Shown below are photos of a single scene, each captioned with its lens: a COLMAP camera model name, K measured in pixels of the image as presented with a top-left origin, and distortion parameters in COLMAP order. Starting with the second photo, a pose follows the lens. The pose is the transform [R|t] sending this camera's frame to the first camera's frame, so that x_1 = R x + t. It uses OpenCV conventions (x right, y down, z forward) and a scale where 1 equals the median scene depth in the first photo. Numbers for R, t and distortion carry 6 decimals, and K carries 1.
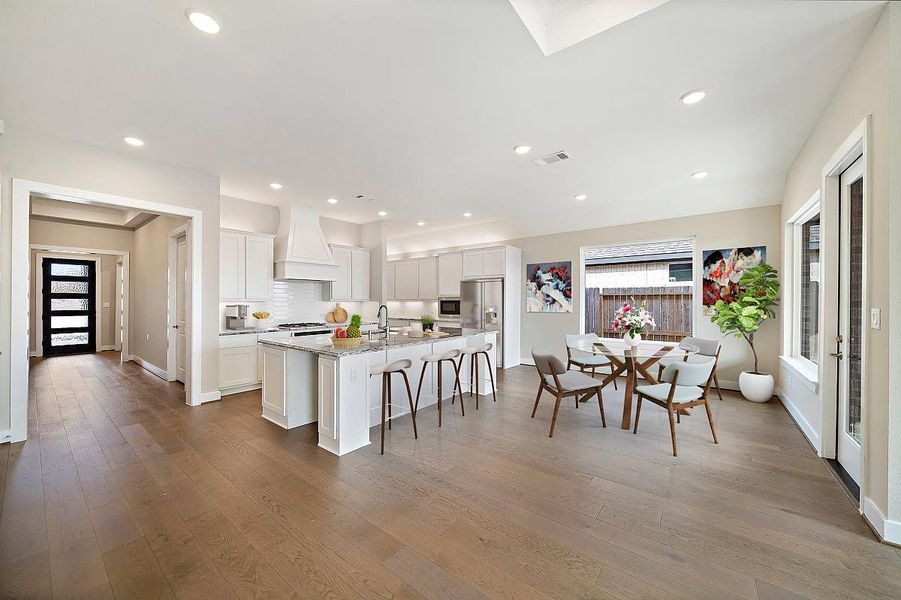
lens RADIAL K [[328.7, 0, 447.0], [0, 328.7, 300.2], [0, 0, 1]] dist [0.000741, -0.000466]
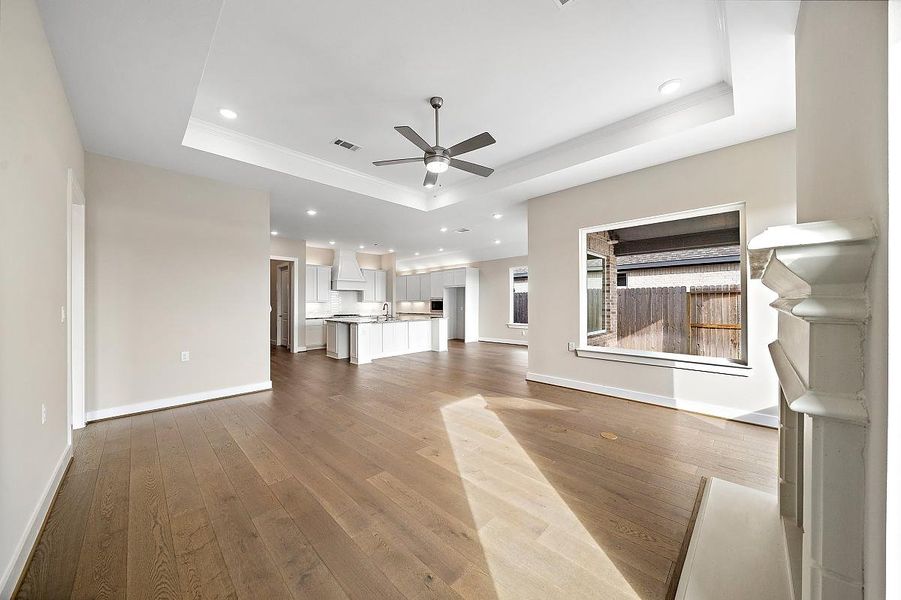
lens RADIAL K [[304.3, 0, 447.8], [0, 304.3, 297.1], [0, 0, 1]] dist [0.008166, 0.000107]
pose [[0.993641, -0.010776, -0.112078, 0.412109], [0.008934, 0.999817, -0.016928, 0.012934], [0.112240, 0.015819, 0.993555, -0.819620]]
